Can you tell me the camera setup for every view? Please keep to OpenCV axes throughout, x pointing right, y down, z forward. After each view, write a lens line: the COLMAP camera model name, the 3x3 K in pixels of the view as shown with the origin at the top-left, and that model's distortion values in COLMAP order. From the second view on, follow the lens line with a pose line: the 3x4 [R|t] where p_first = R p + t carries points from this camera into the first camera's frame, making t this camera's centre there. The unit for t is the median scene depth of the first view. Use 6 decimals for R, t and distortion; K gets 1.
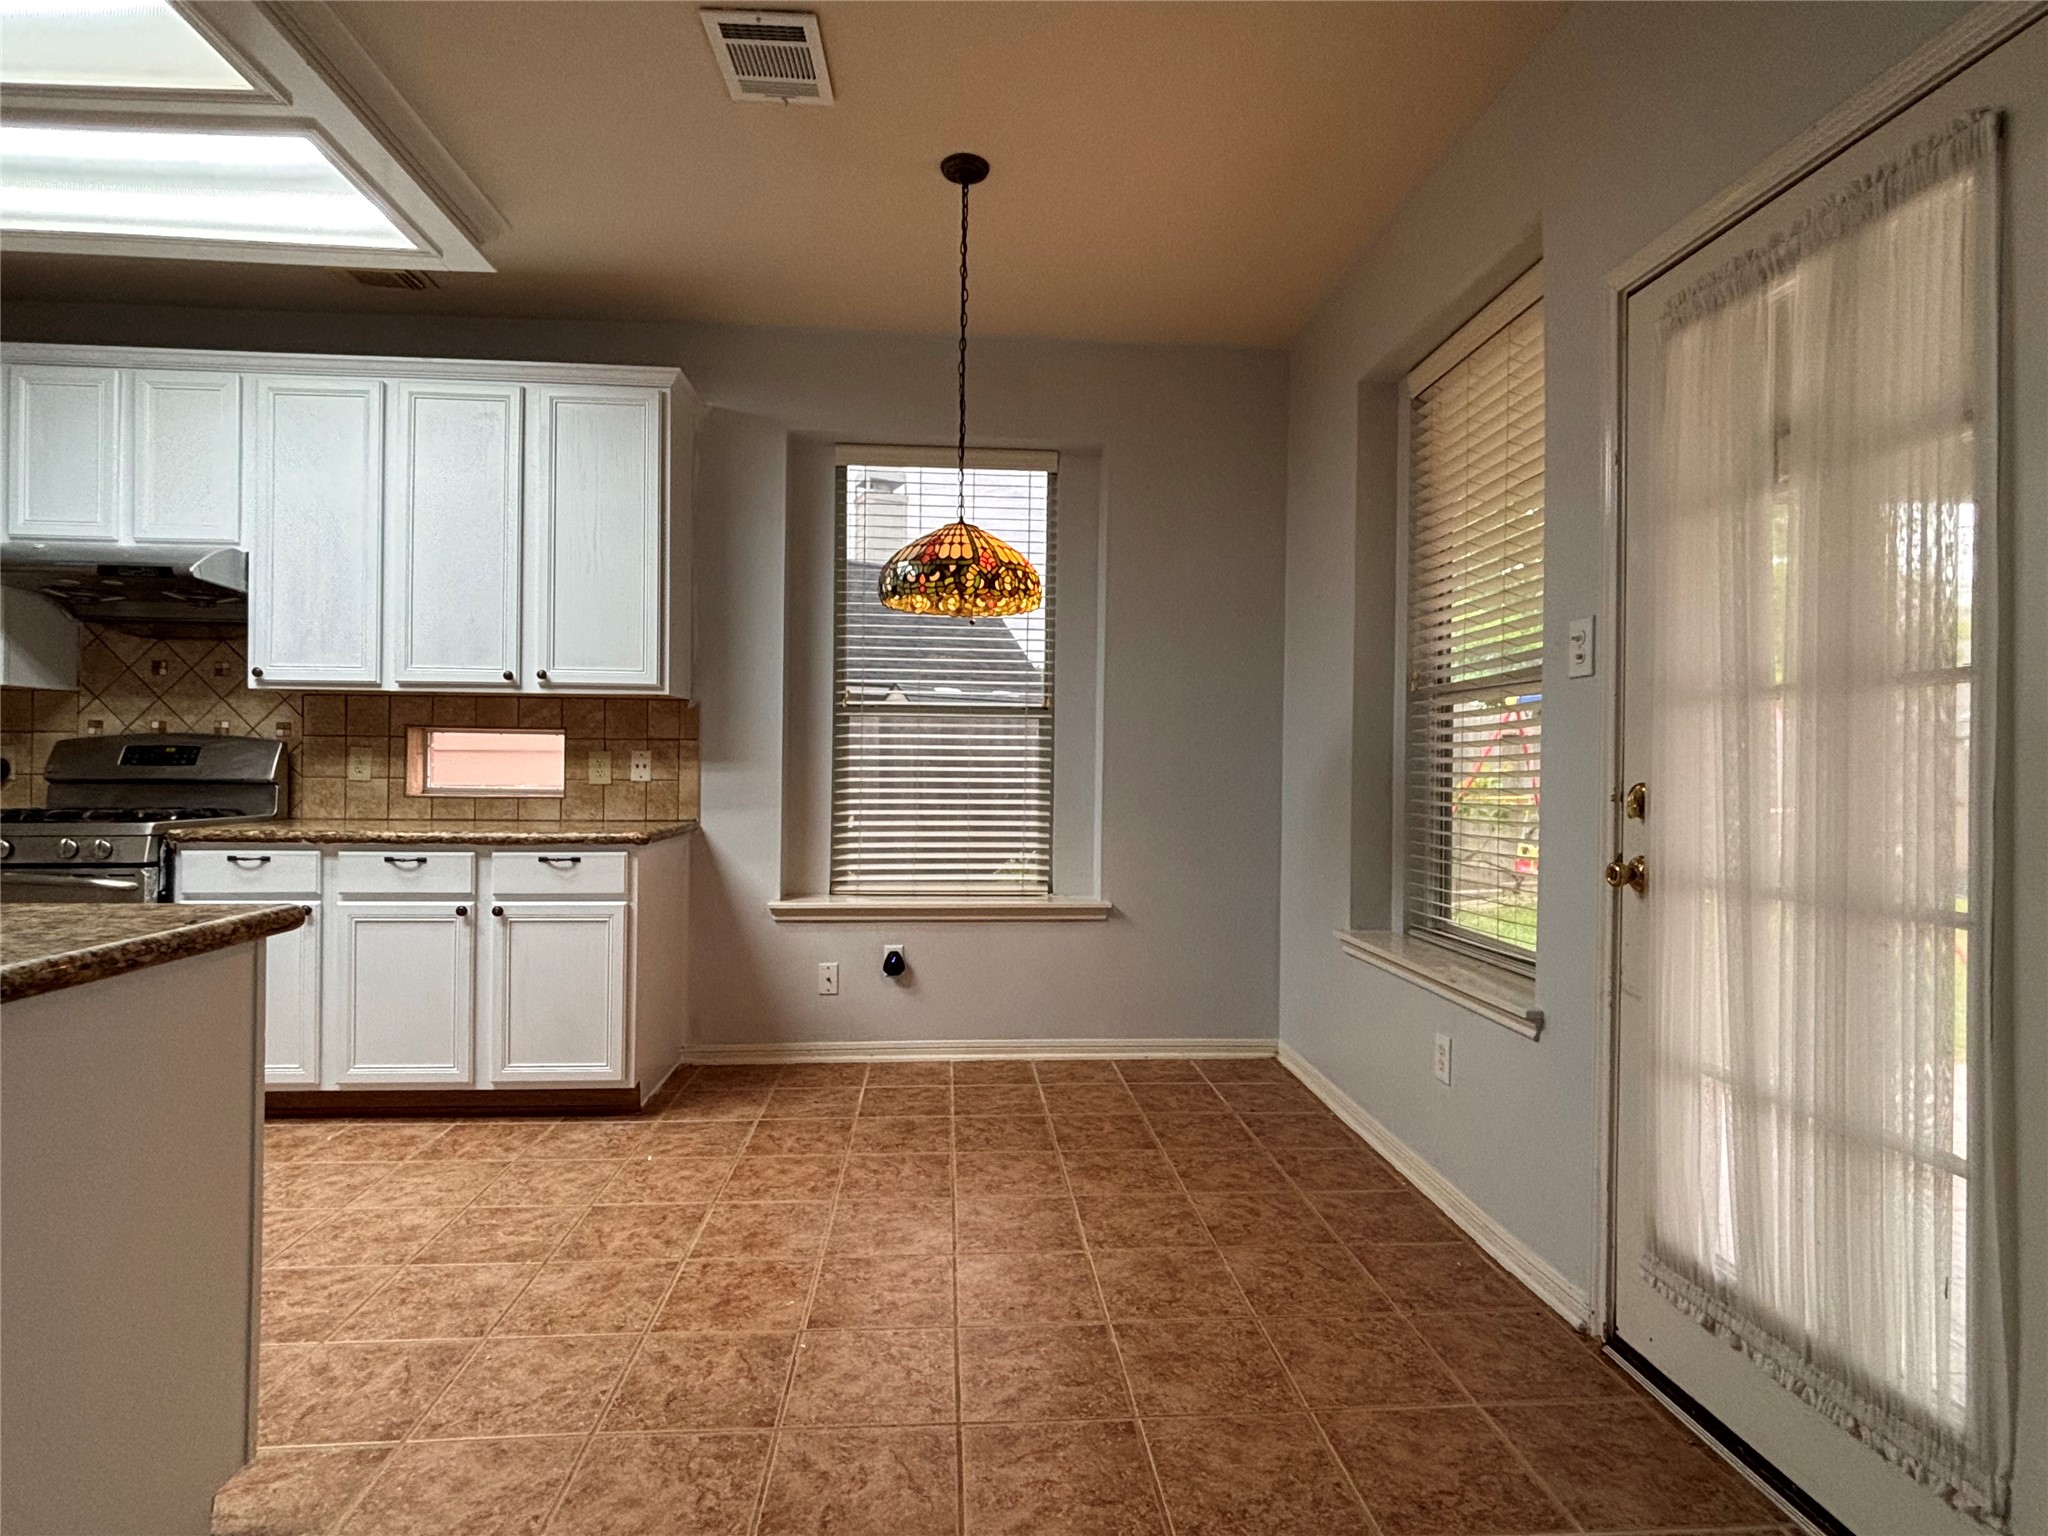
lens RADIAL K [[1032.1, 0, 1027.1], [0, 1032.1, 763.8], [0, 0, 1]] dist [-0.002579, -0.000269]
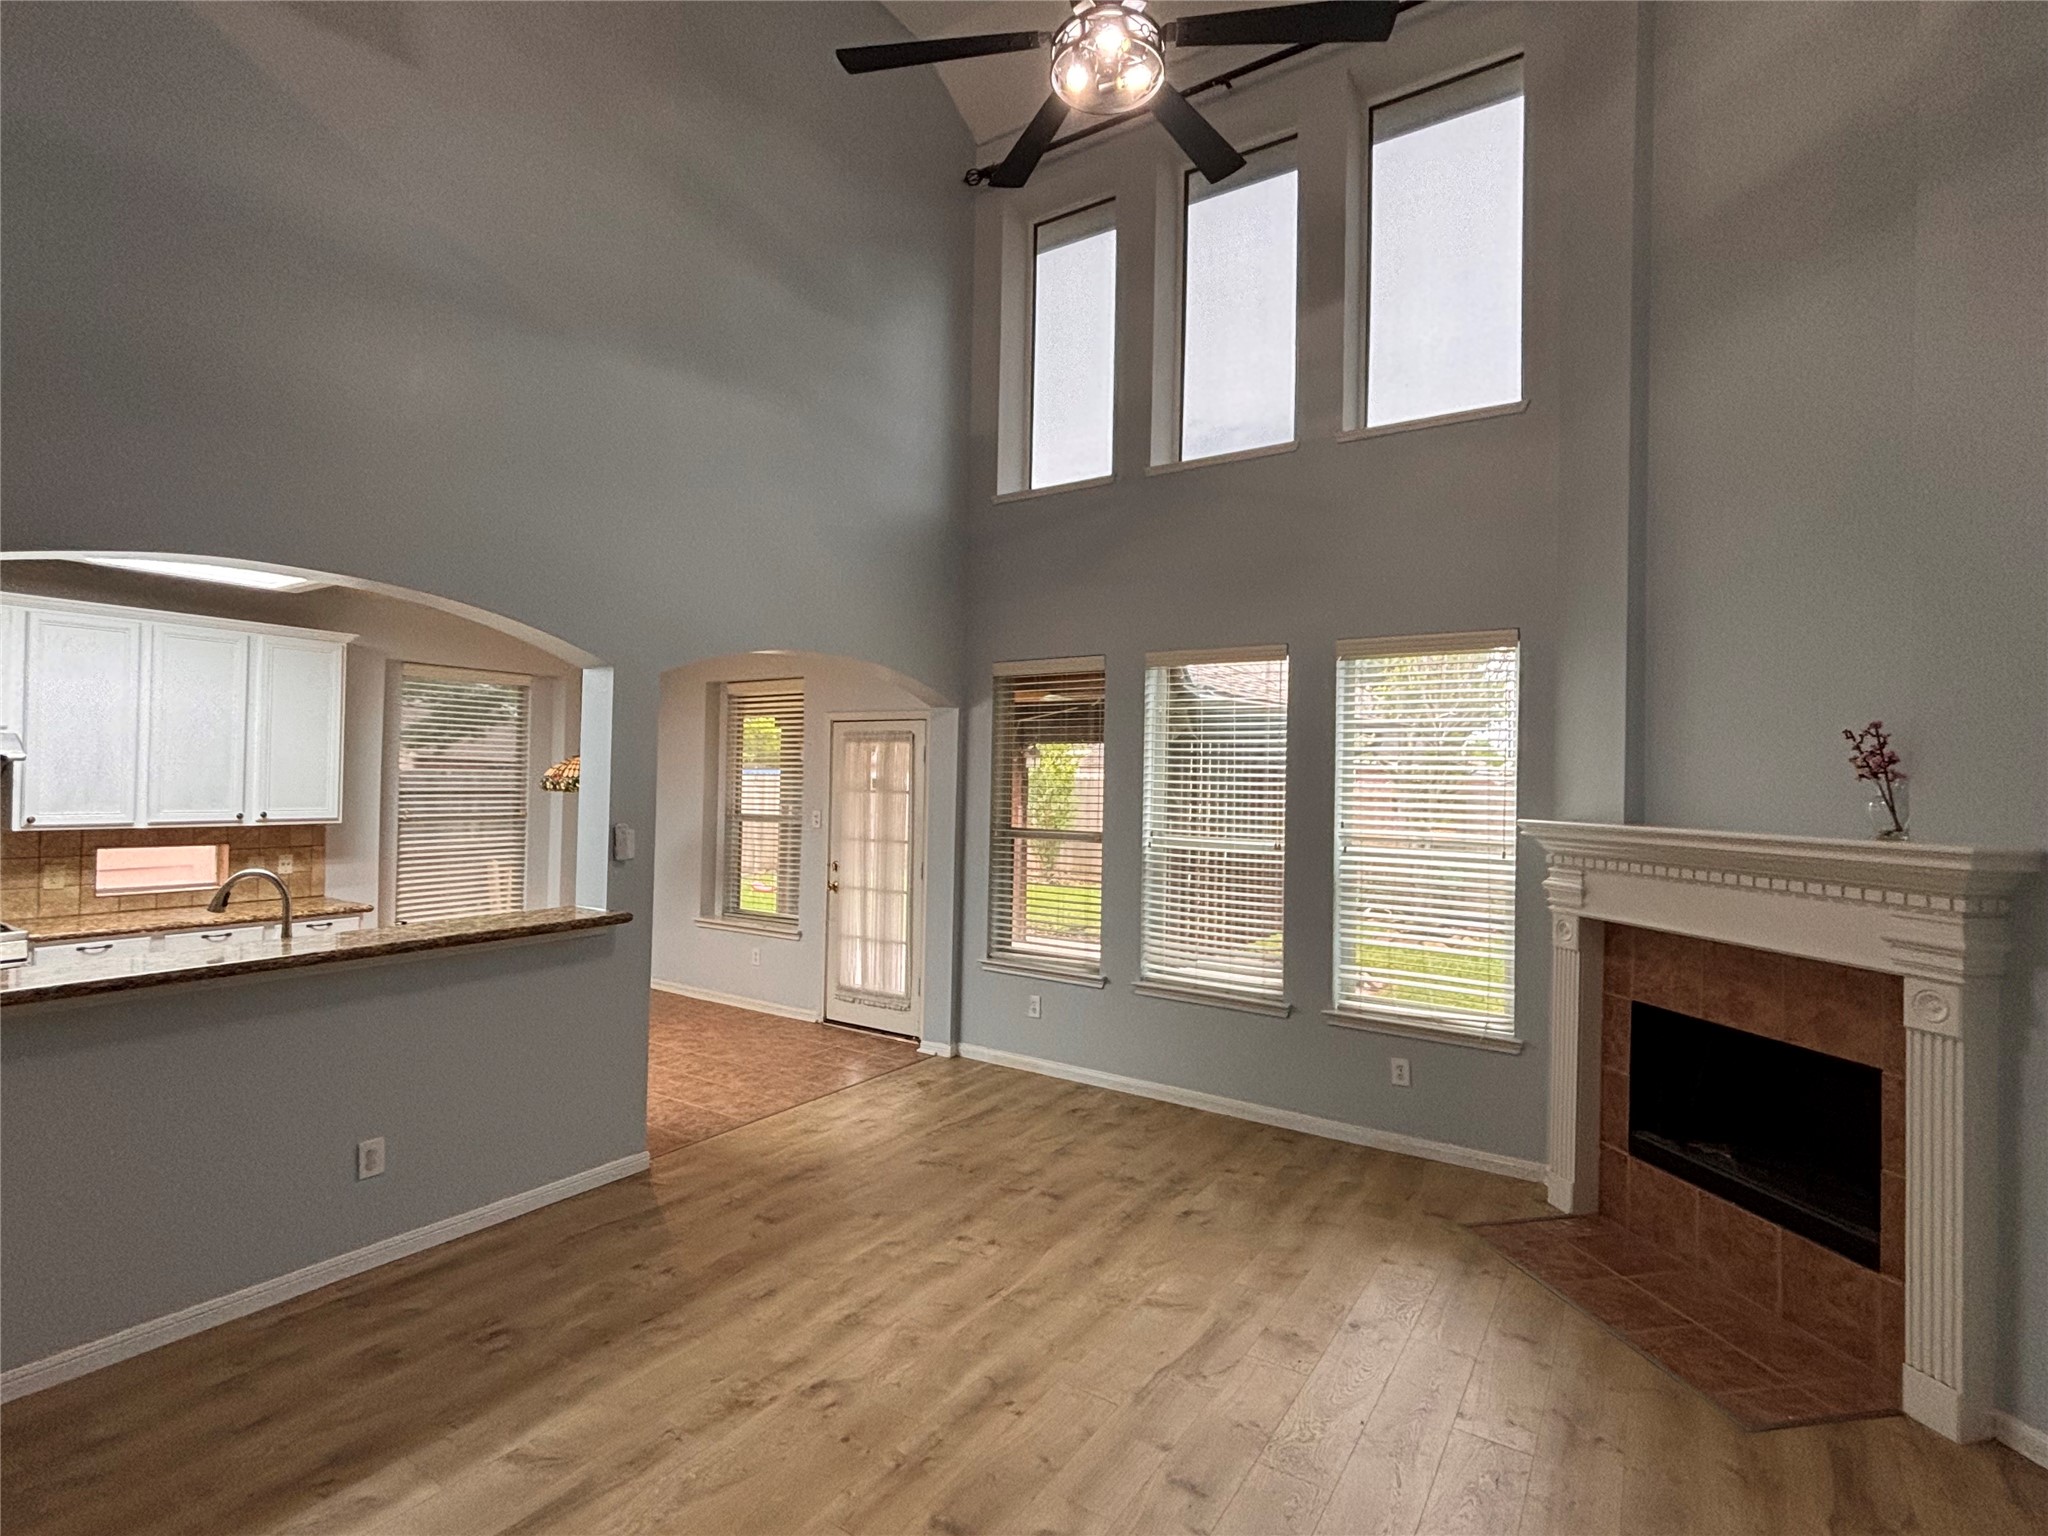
lens RADIAL K [[969.1, 0, 1027.5], [0, 969.1, 767.5], [0, 0, 1]] dist [0.000186, -0.000175]
pose [[0.610016, 0.011965, 0.792298, -1.023911], [-0.012508, 0.999907, -0.005470, -0.181333], [-0.792290, -0.006574, 0.610109, -0.969088]]
